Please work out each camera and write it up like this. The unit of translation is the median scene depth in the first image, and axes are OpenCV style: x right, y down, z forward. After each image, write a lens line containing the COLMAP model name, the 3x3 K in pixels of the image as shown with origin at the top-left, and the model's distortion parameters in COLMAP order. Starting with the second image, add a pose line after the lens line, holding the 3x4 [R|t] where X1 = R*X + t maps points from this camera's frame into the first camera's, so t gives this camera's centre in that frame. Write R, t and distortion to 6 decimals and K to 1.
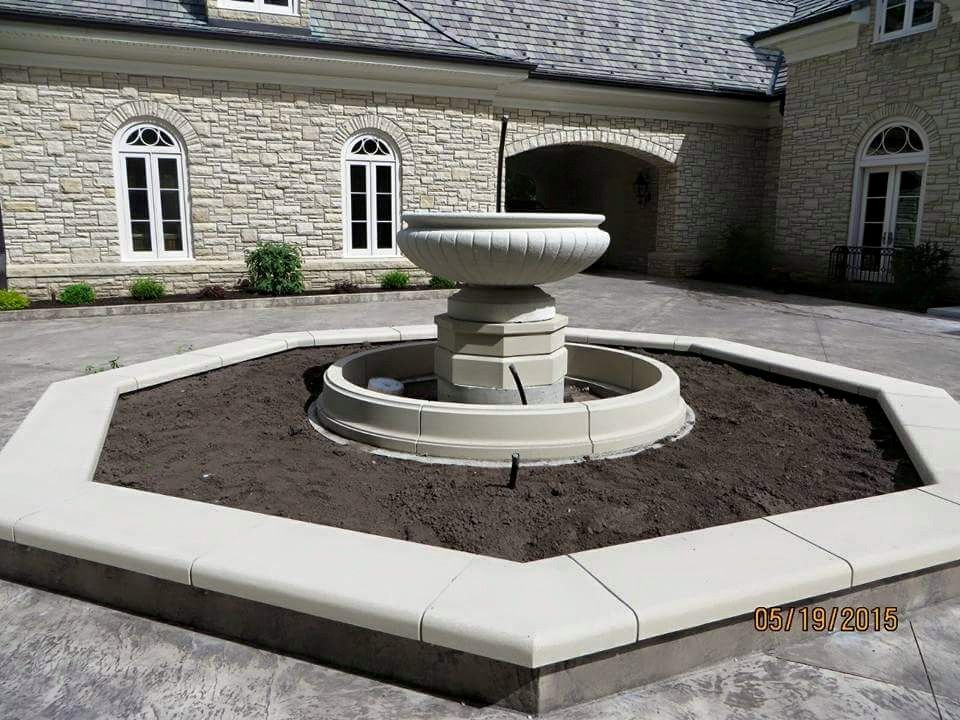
lens RADIAL K [[749.5, 0, 481.7], [0, 749.5, 356.8], [0, 0, 1]] dist [-0.029177, 0.013564]
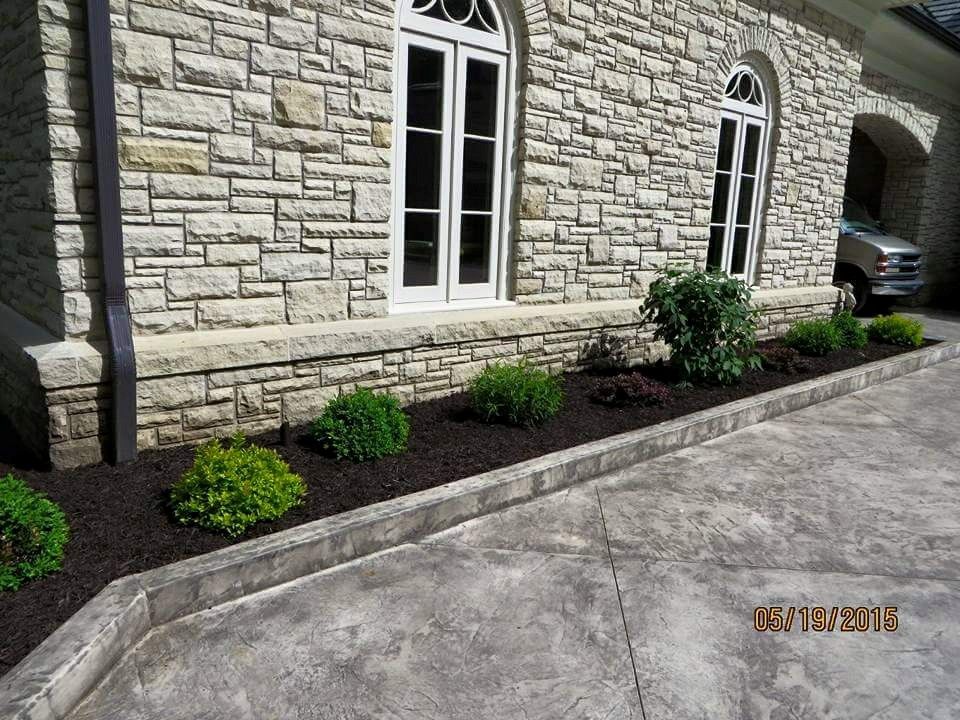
lens RADIAL K [[749.5, 0, 481.2], [0, 749.5, 364.4], [0, 0, 1]] dist [-0.029177, 0.013564]
pose [[0.936958, -0.036814, 0.347498, -0.565185], [0.029220, 0.999206, 0.027069, -0.108829], [-0.348218, -0.015209, 0.937290, 0.603561]]
